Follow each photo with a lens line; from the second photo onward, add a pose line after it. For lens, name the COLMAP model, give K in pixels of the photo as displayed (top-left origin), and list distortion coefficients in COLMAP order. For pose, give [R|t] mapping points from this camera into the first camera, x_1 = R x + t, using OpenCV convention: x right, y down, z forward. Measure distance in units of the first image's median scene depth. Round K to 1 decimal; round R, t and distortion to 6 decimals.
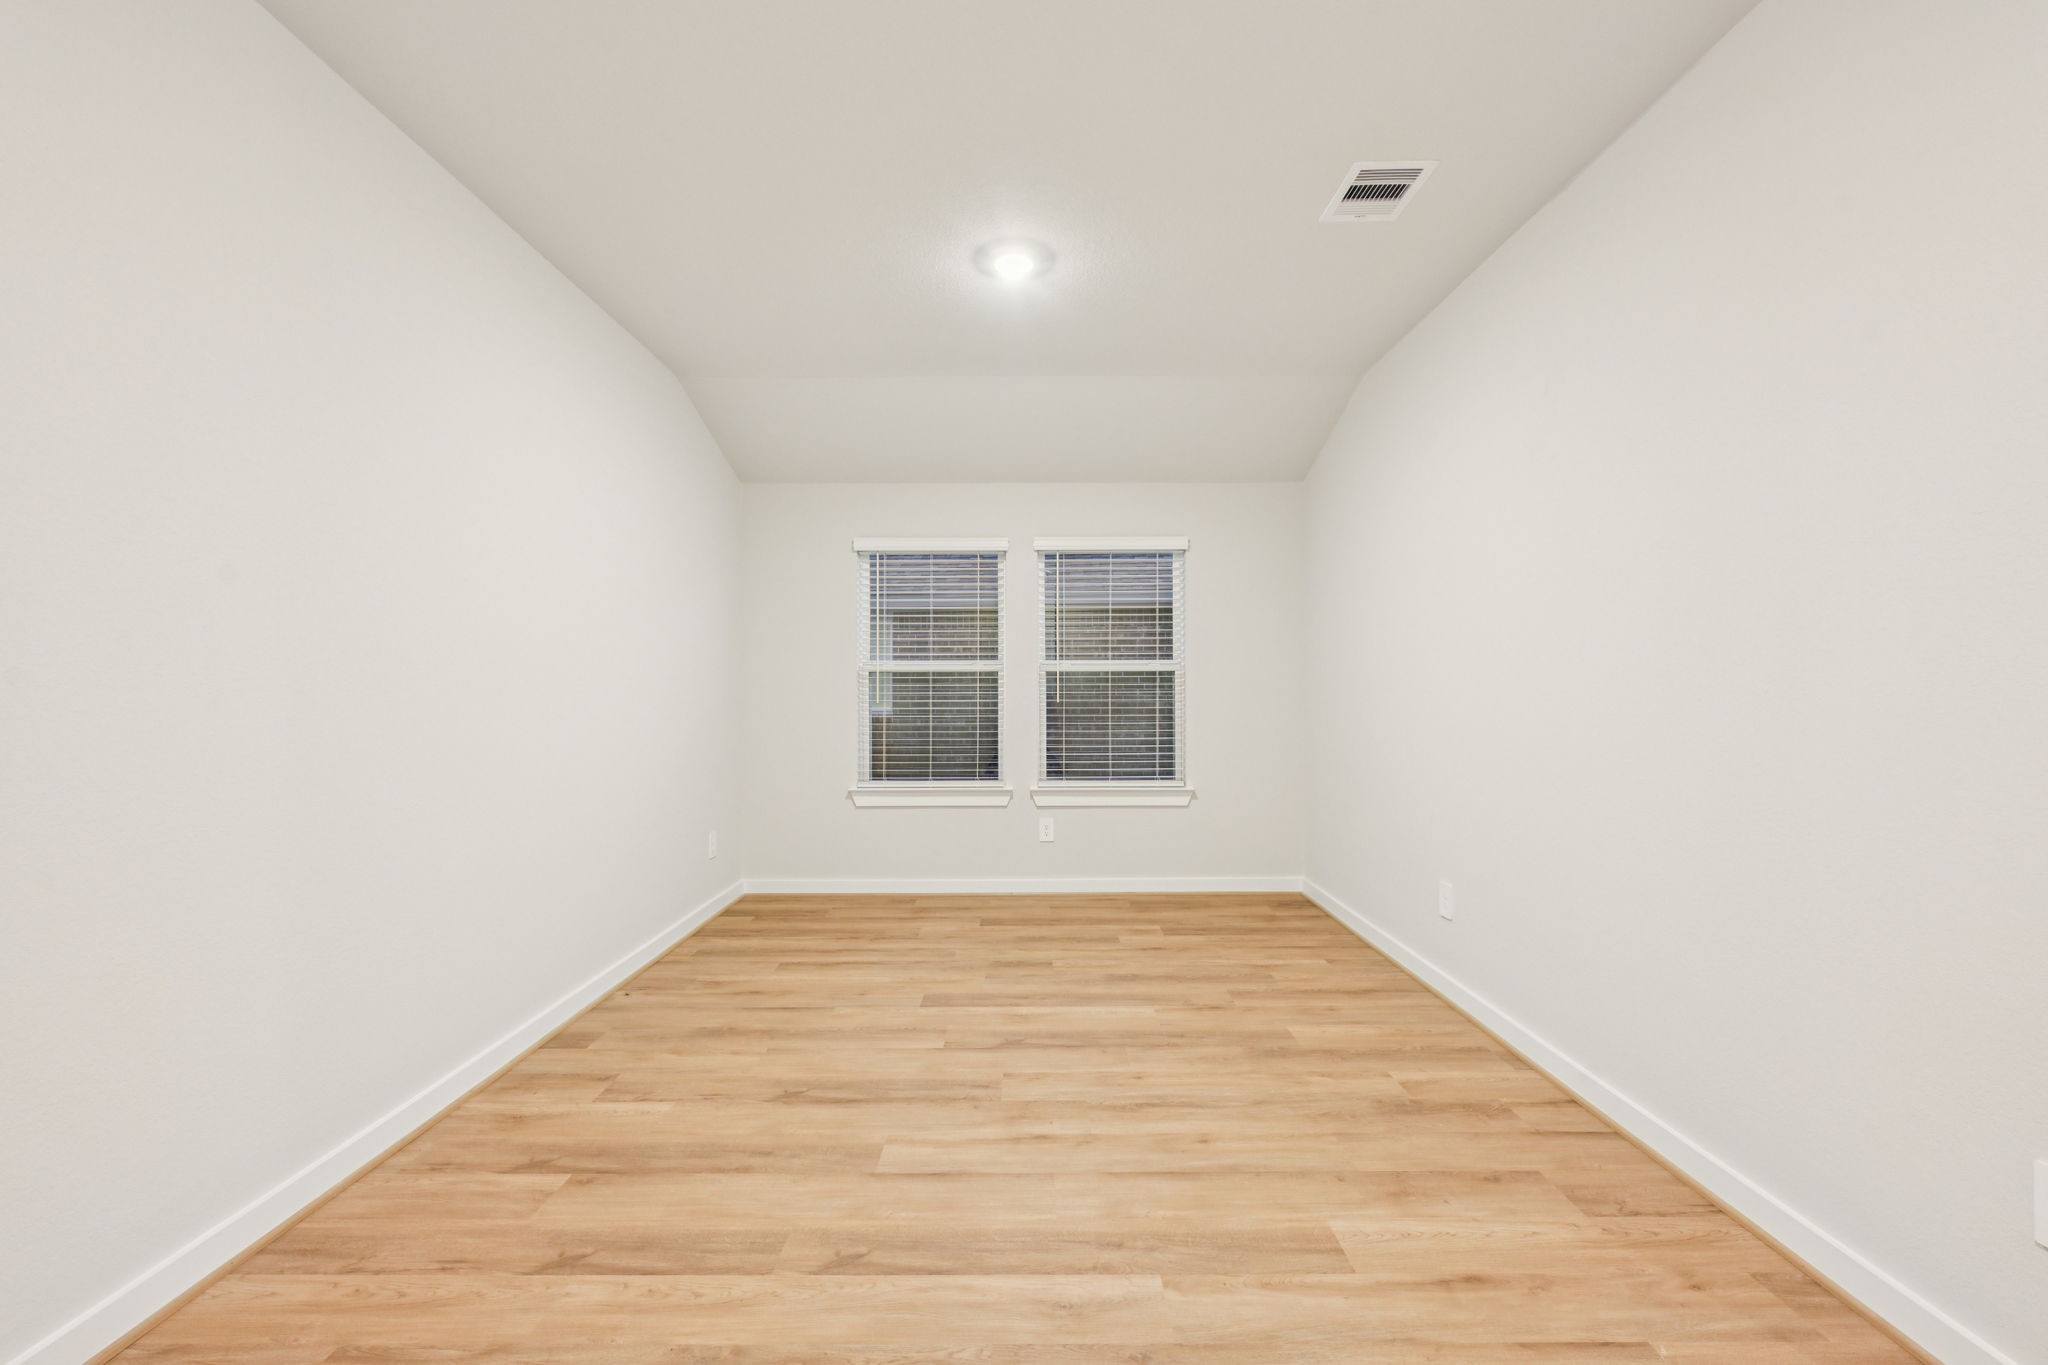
lens RADIAL K [[816.4, 0, 1028.1], [0, 816.4, 693.5], [0, 0, 1]] dist [-0.001723, 0.000413]
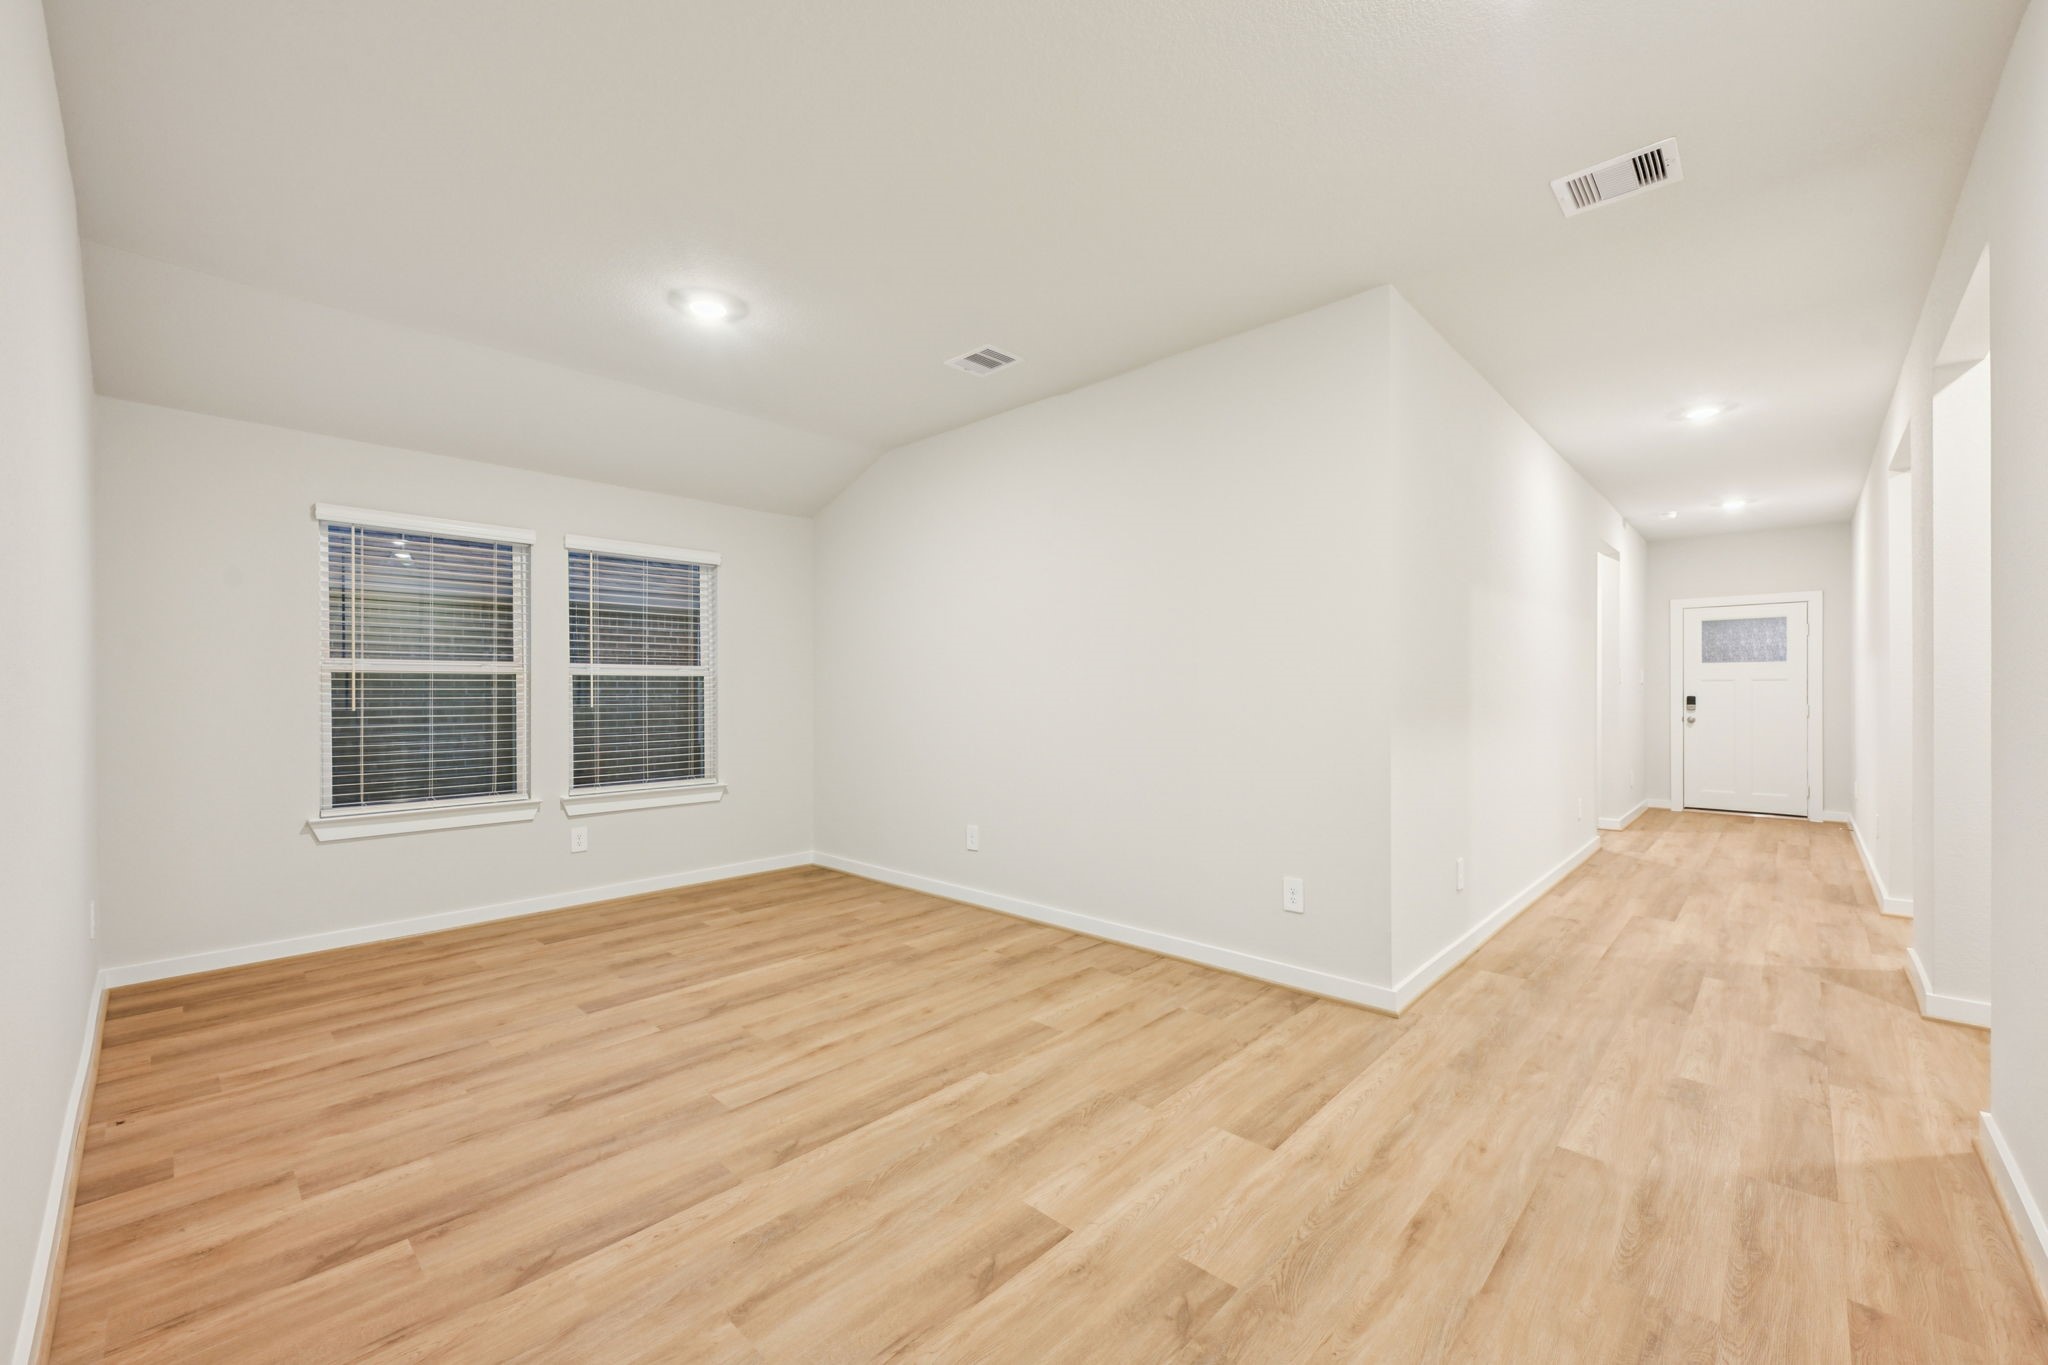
lens RADIAL K [[816.4, 0, 1028.1], [0, 816.4, 693.5], [0, 0, 1]] dist [-0.001723, 0.000413]
pose [[0.682577, -0.001491, 0.730812, -0.484575], [0.006525, 0.999970, -0.004054, 0.003725], [-0.730784, 0.007536, 0.682567, -0.065261]]
